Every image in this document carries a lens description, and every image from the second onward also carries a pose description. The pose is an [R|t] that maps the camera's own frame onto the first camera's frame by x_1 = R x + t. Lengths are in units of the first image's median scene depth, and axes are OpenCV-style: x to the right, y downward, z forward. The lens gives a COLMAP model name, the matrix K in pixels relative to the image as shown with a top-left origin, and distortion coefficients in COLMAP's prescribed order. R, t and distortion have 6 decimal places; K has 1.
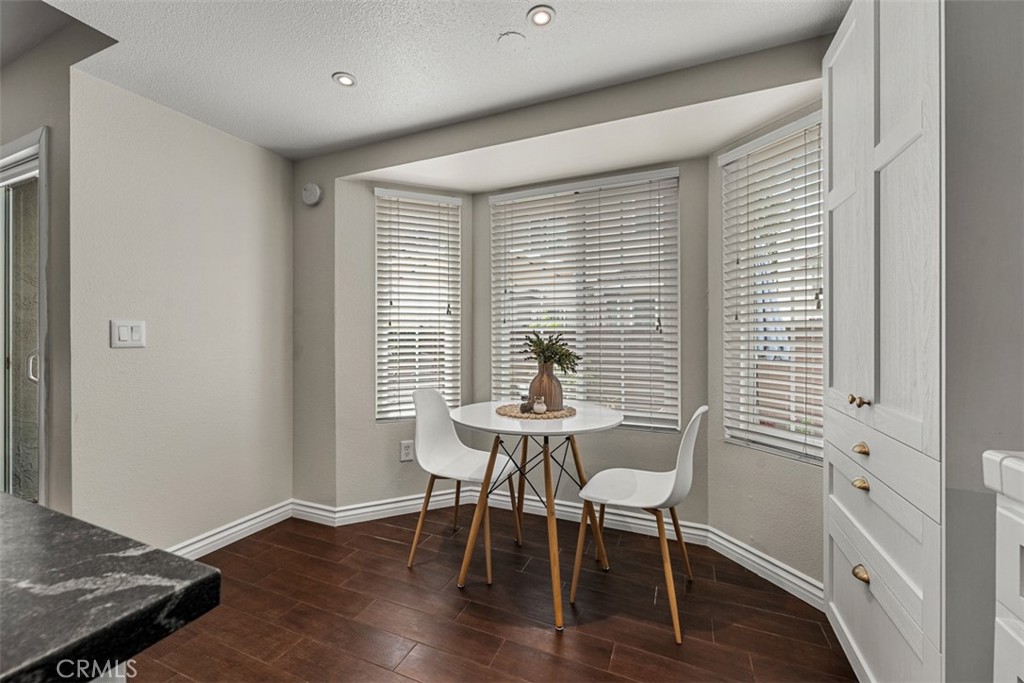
lens RADIAL K [[415.2, 0, 505.7], [0, 415.2, 339.1], [0, 0, 1]] dist [0.000726, -0.000883]
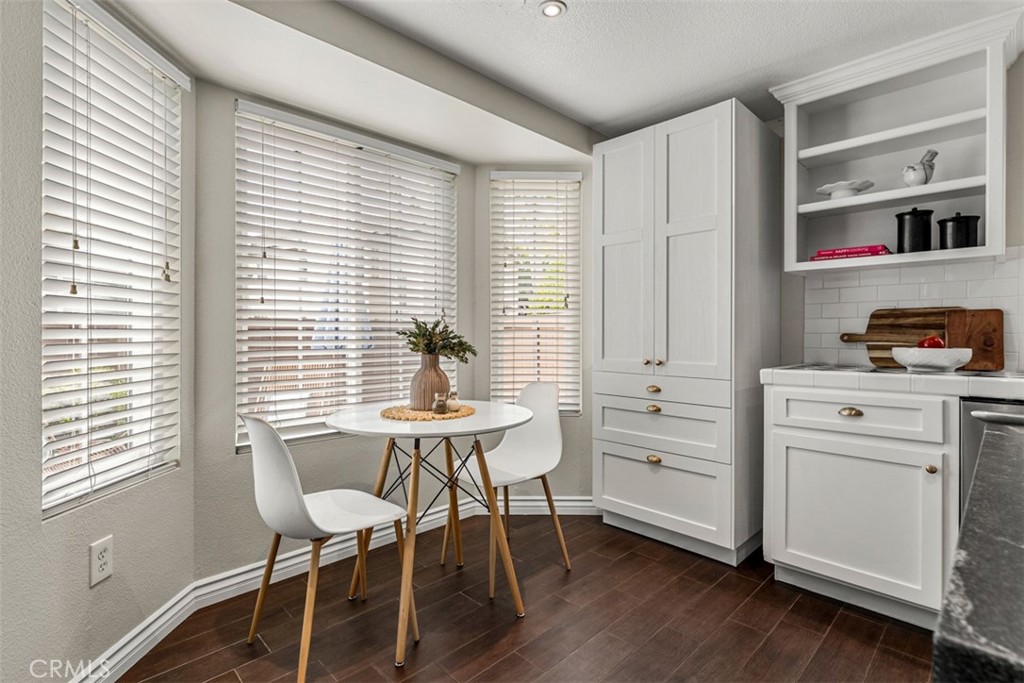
lens RADIAL K [[505.3, 0, 510.3], [0, 505.3, 337.0], [0, 0, 1]] dist [0.002822, 0.001566]
pose [[0.354847, -0.004437, 0.934914, -0.747951], [0.004724, 0.999984, 0.002953, 0.017078], [-0.934912, 0.003369, 0.354863, 0.435390]]
